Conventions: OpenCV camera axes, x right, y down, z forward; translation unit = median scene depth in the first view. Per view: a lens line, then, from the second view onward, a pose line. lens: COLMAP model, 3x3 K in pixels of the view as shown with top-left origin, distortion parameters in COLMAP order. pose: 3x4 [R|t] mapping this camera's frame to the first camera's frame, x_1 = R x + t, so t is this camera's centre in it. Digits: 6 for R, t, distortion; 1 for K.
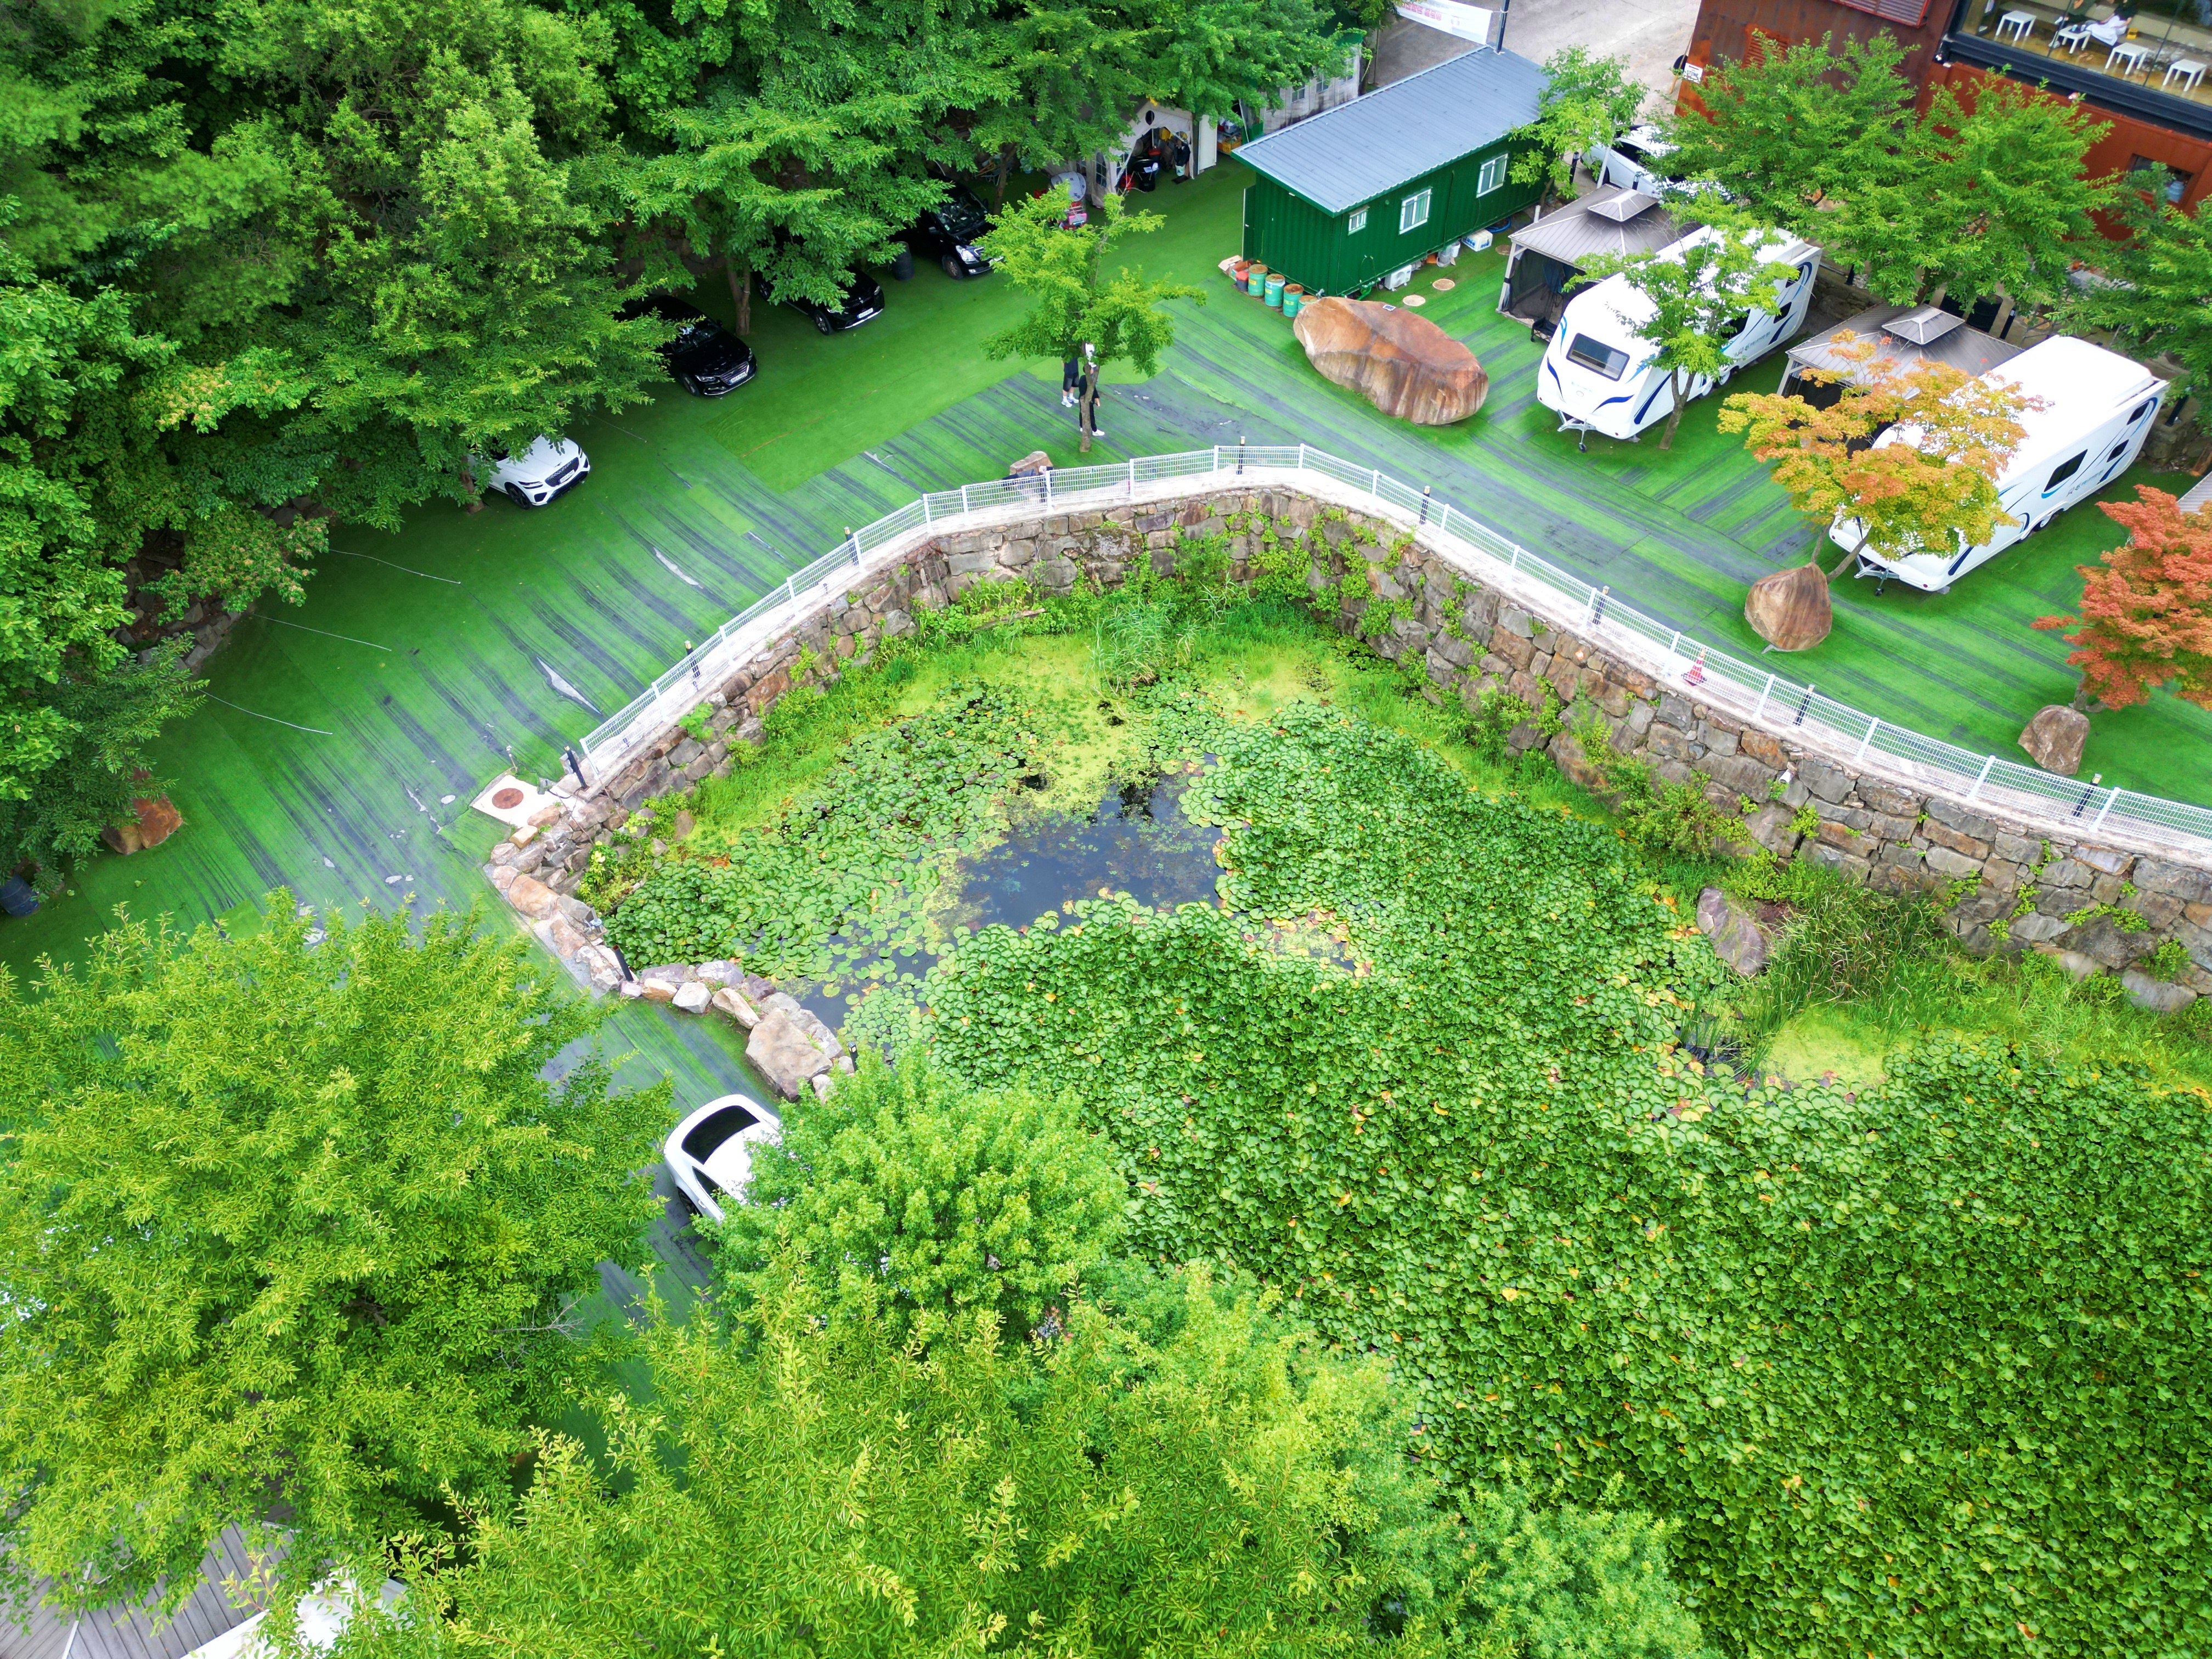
lens RADIAL K [[1545.3, 0, 1107.0], [0, 1545.3, 819.8], [0, 0, 1]] dist [0.080115, -0.083013]
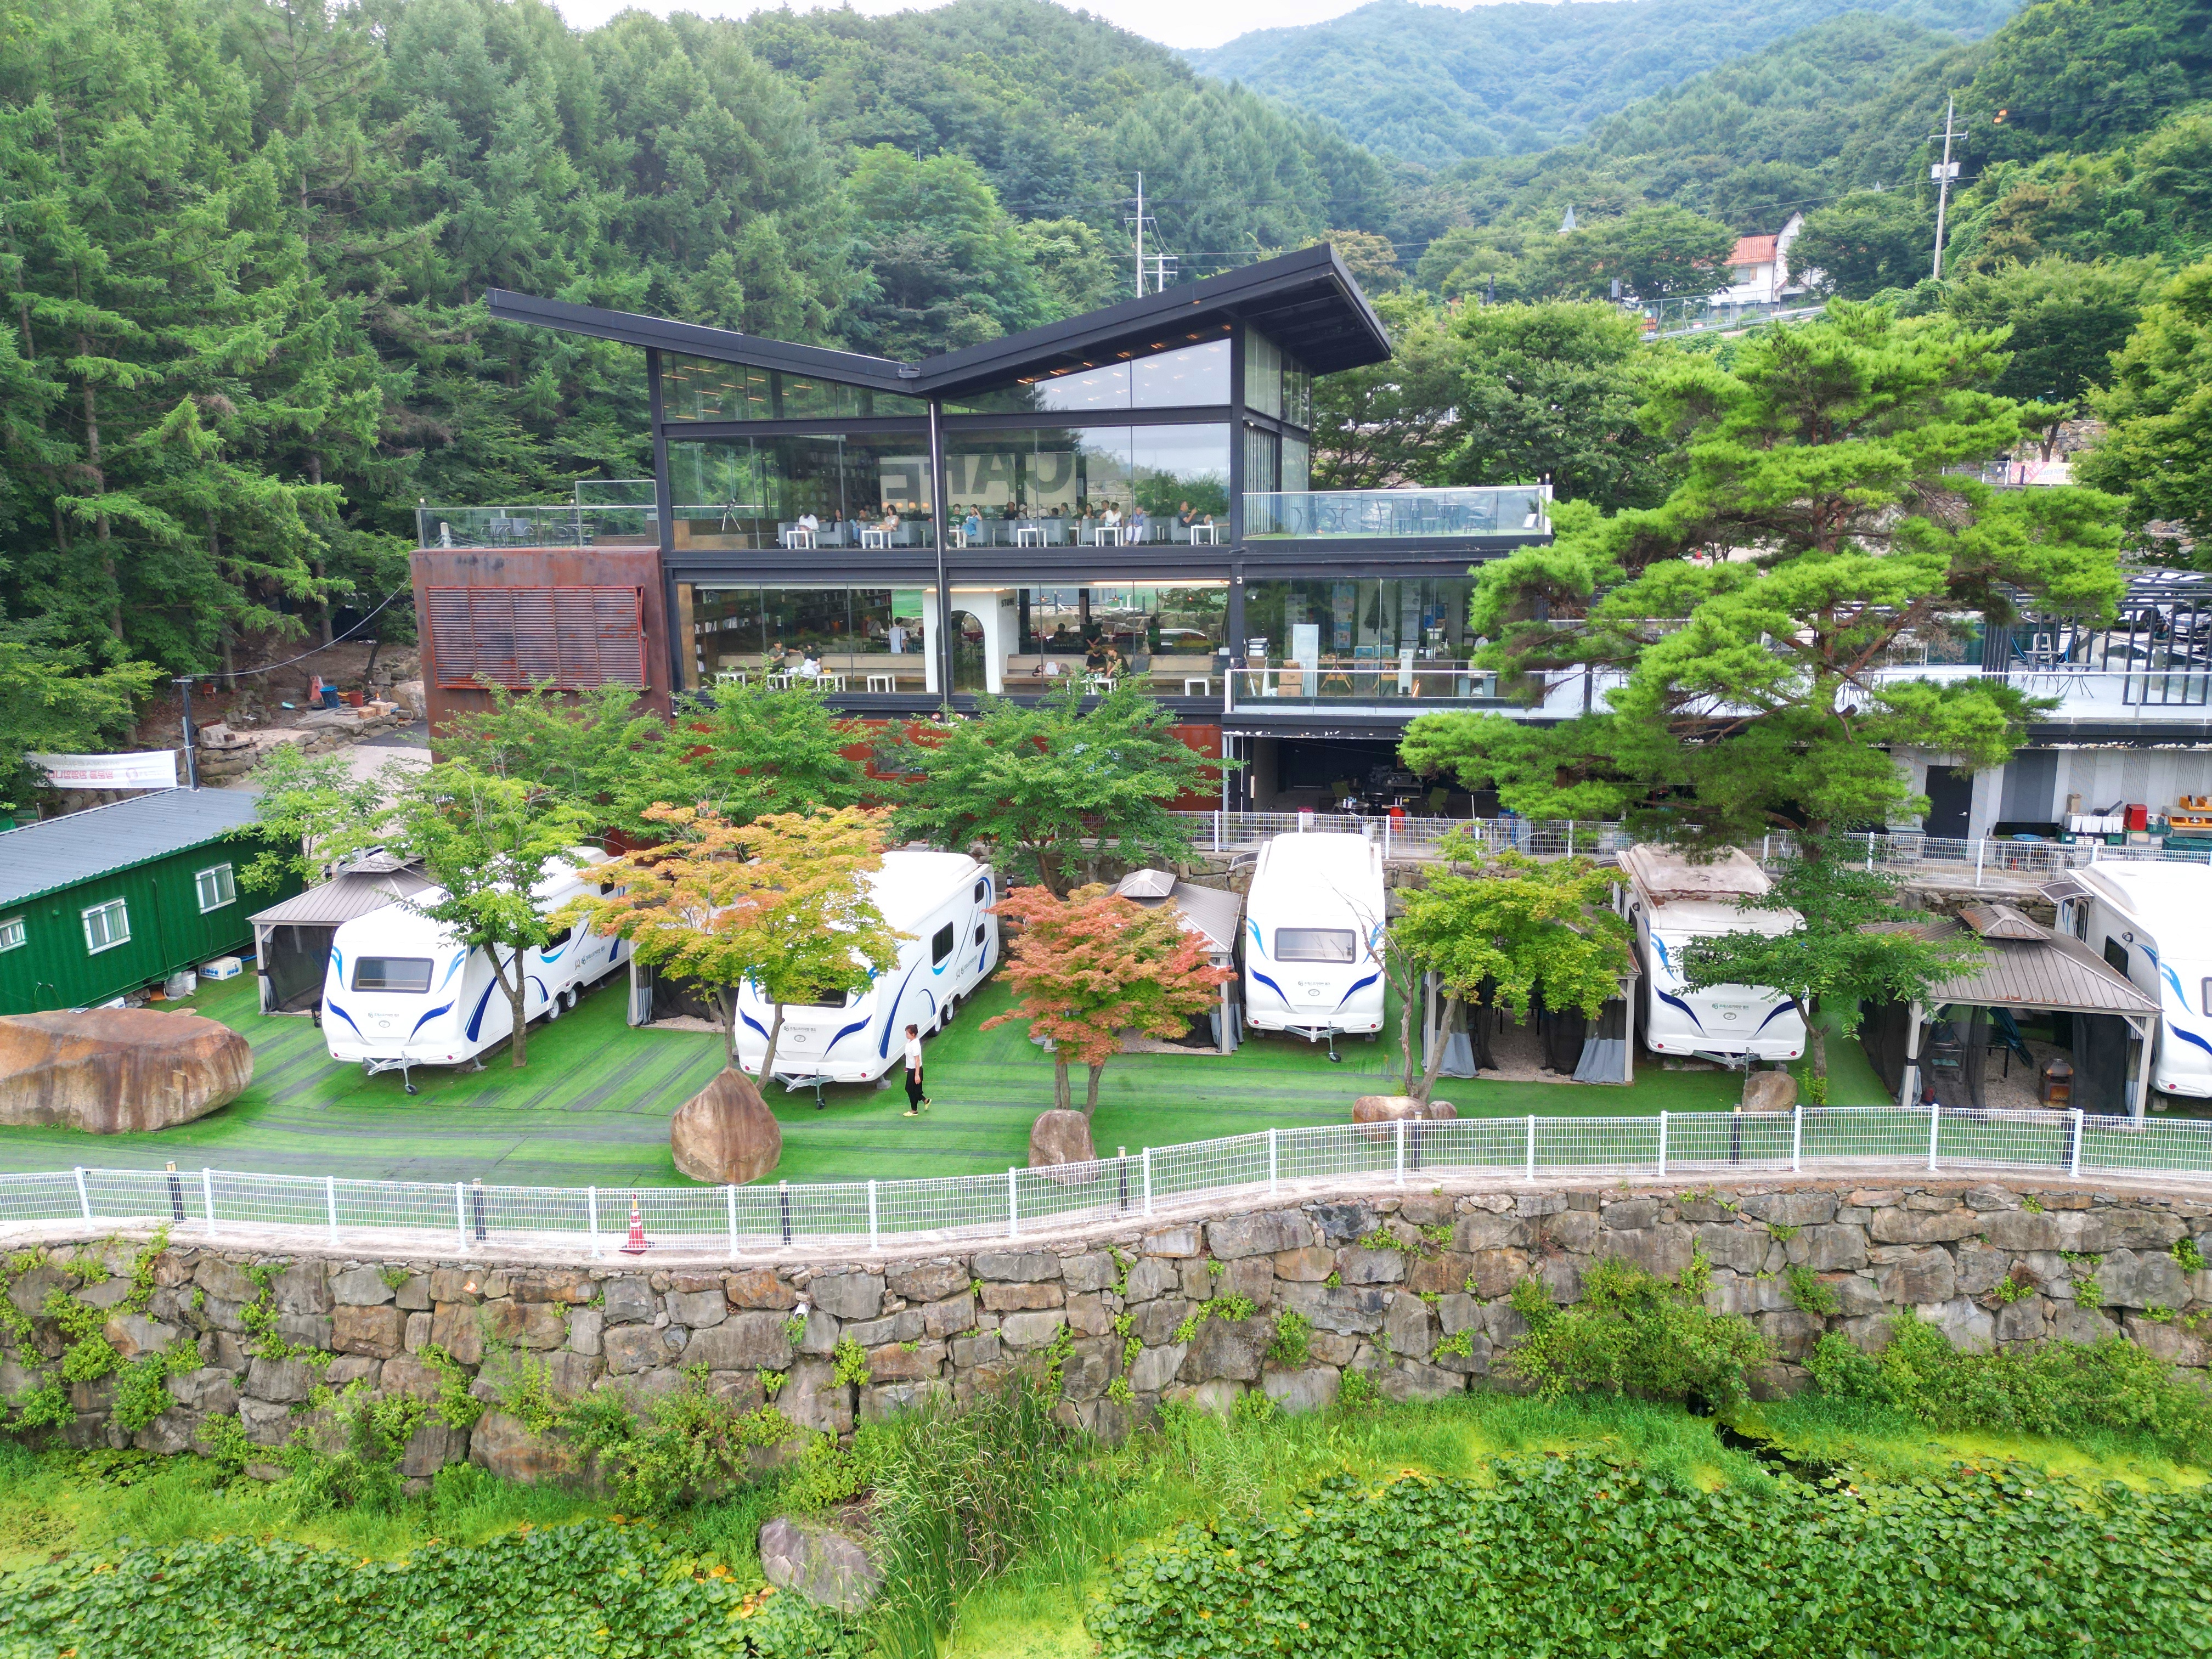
lens RADIAL K [[1545.3, 0, 1107.0], [0, 1545.3, 819.8], [0, 0, 1]] dist [0.080115, -0.083013]
pose [[0.758609, -0.120943, 0.640222, 0.097195], [0.468522, 0.784096, -0.407038, 0.133436], [-0.452768, 0.608741, 0.651487, 0.293775]]
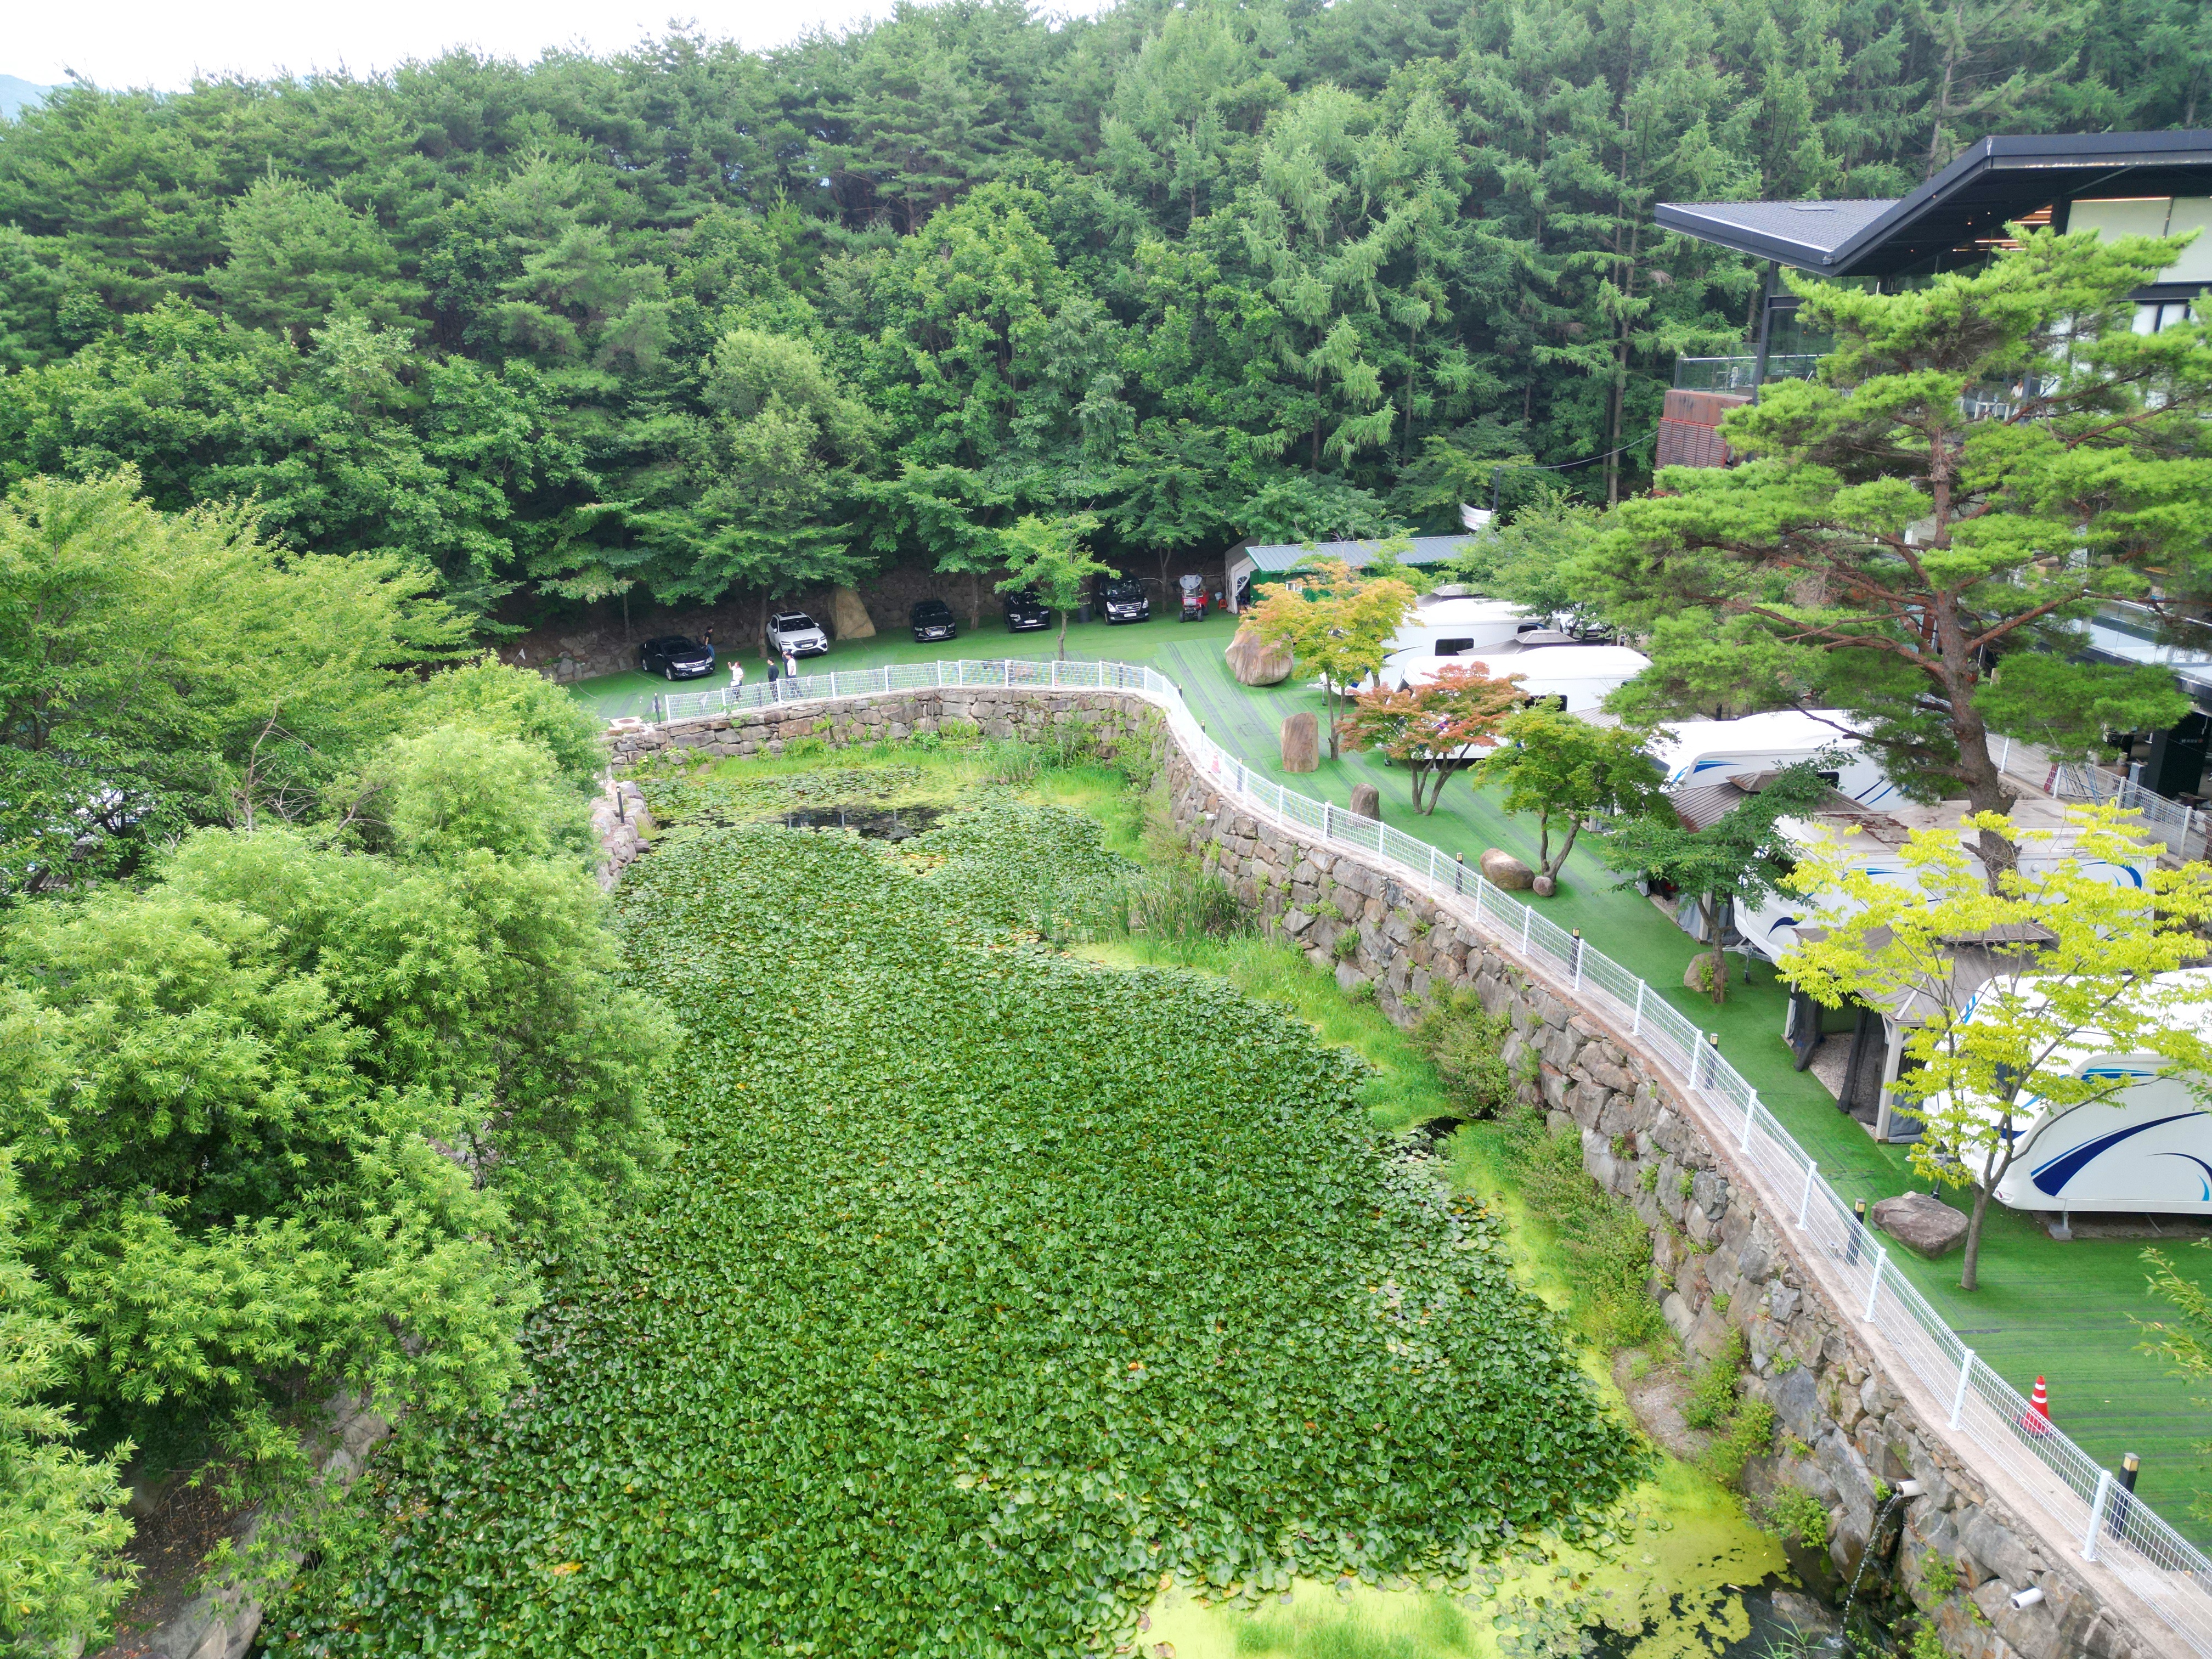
lens RADIAL K [[1537.9, 0, 1107.9], [0, 1537.9, 818.8], [0, 0, 1]] dist [0.079743, -0.074116]
pose [[0.823387, 0.180071, -0.538153, 0.970483], [-0.406792, 0.848497, -0.338486, 0.424286], [0.395670, 0.497622, 0.771892, -0.097317]]
